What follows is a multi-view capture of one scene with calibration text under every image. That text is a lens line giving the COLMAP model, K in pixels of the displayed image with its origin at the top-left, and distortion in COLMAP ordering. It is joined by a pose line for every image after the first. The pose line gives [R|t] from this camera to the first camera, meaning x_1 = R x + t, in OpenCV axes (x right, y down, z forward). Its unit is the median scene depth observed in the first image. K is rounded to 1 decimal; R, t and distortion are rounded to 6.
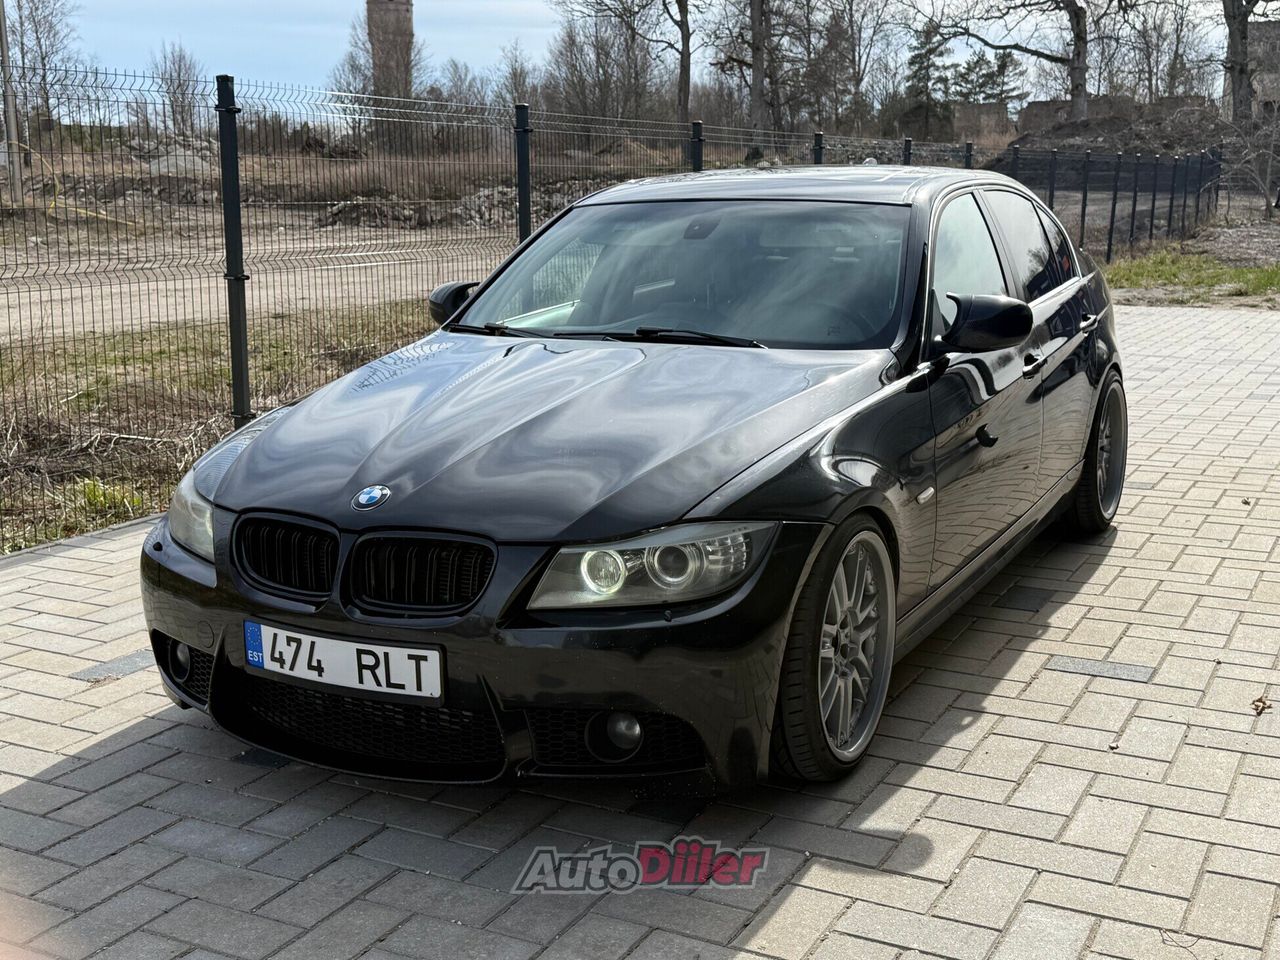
lens RADIAL K [[1512.3, 0, 640.0], [0, 1512.3, 480.0], [0, 0, 1]] dist [0.199274, -0.425520]
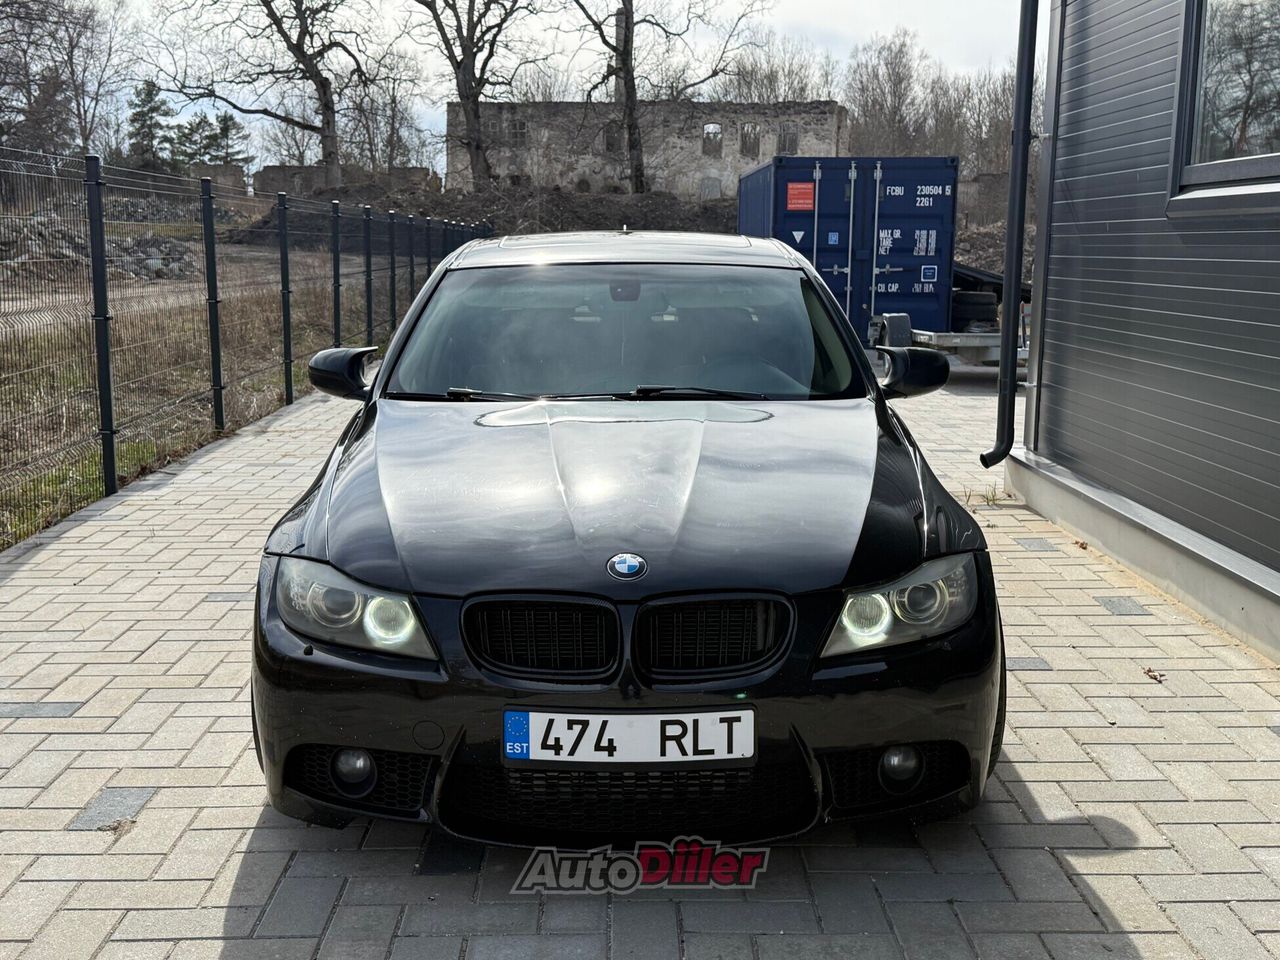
lens RADIAL K [[1512.3, 0, 640.0], [0, 1512.3, 480.0], [0, 0, 1]] dist [0.199274, -0.425520]
pose [[0.878648, -0.068721, 0.472498, -0.614331], [0.087054, 0.996058, -0.017016, -0.026224], [-0.469467, 0.056084, 0.881167, 0.131425]]
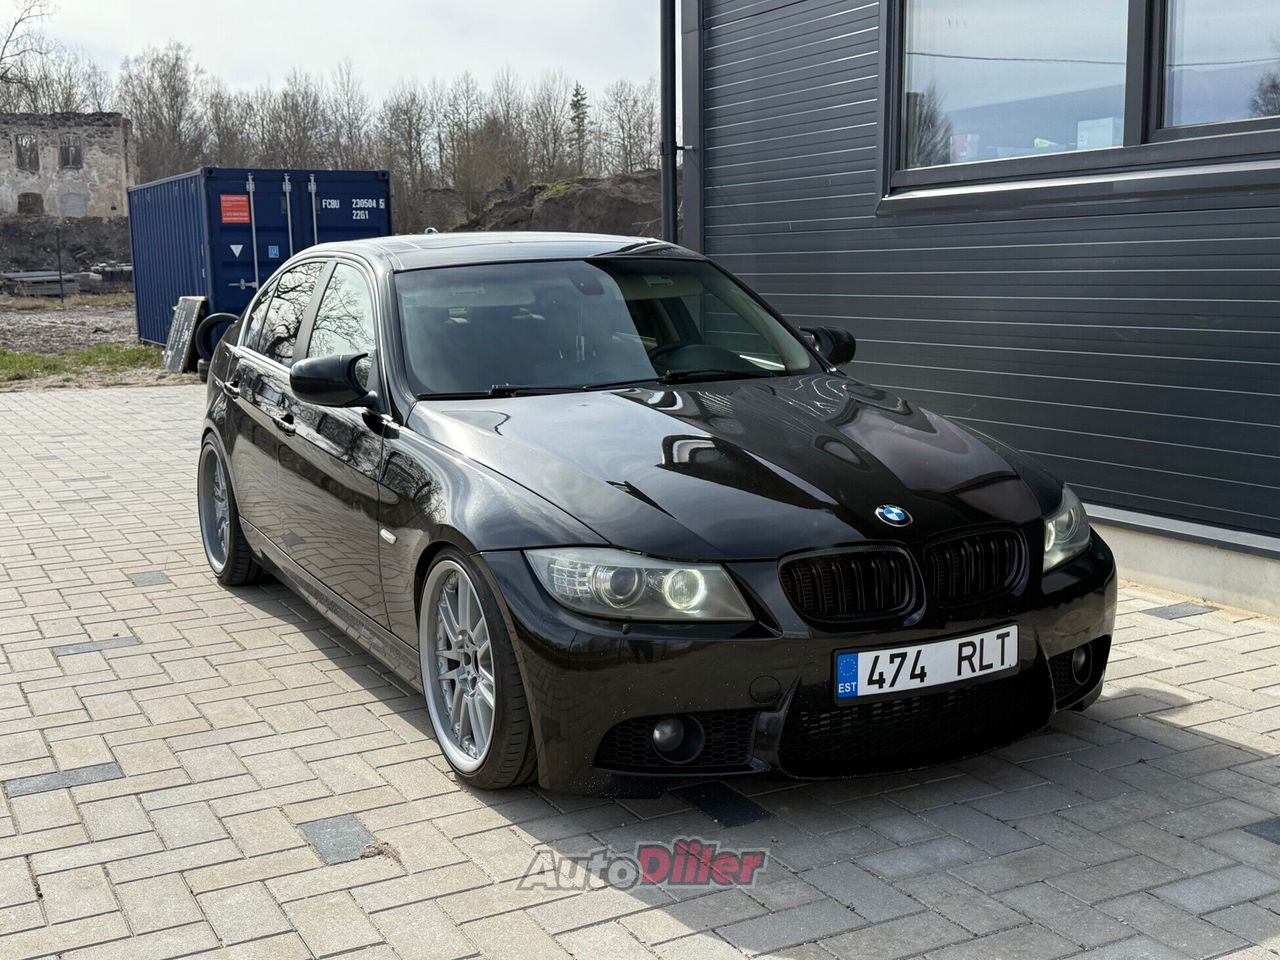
lens RADIAL K [[1512.3, 0, 640.0], [0, 1512.3, 480.0], [0, 0, 1]] dist [0.199274, -0.425520]
pose [[0.572029, -0.134882, 0.809067, -1.141057], [0.182916, 0.982524, 0.034474, -0.083060], [-0.799578, 0.128271, 0.586704, 0.491022]]
